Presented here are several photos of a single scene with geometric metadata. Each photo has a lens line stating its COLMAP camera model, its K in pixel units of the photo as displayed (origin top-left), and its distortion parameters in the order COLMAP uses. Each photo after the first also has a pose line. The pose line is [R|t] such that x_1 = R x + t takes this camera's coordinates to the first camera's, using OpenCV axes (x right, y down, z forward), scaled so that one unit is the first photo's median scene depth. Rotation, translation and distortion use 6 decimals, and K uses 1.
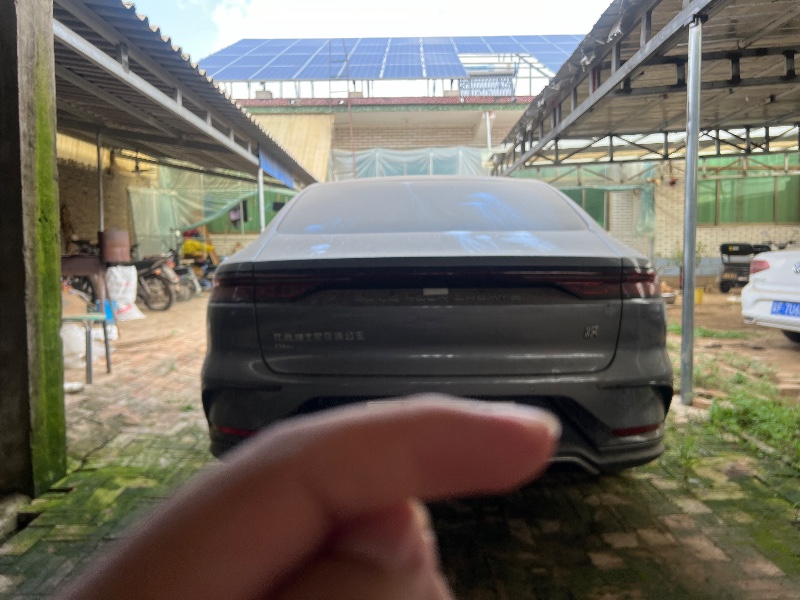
lens RADIAL K [[603.2, 0, 400.0], [0, 603.2, 300.0], [0, 0, 1]] dist [0.052139, -0.056914]
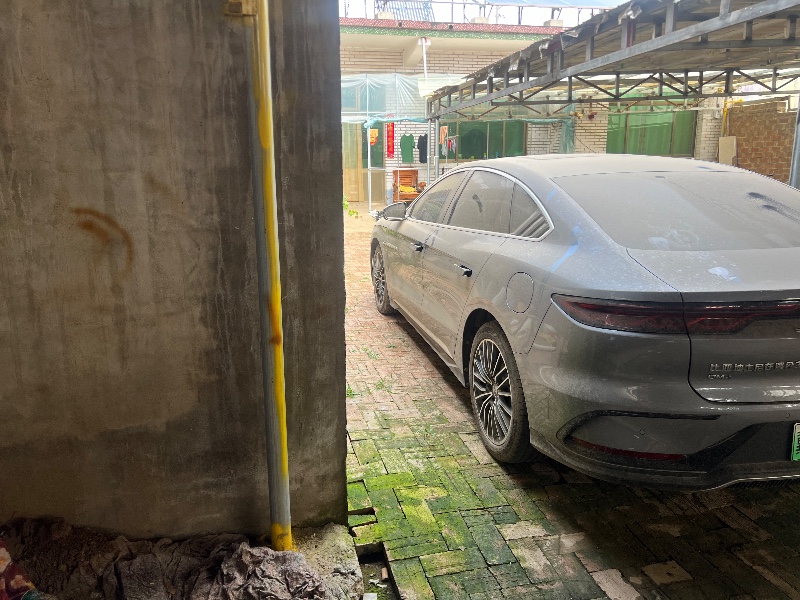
lens RADIAL K [[595.0, 0, 393.2], [0, 595.0, 296.5], [0, 0, 1]] dist [0.058103, -0.060140]
pose [[0.973244, -0.050635, 0.224128, -0.287050], [0.019993, 0.990379, 0.136931, -0.062748], [-0.228905, -0.128786, 0.964892, 0.048935]]
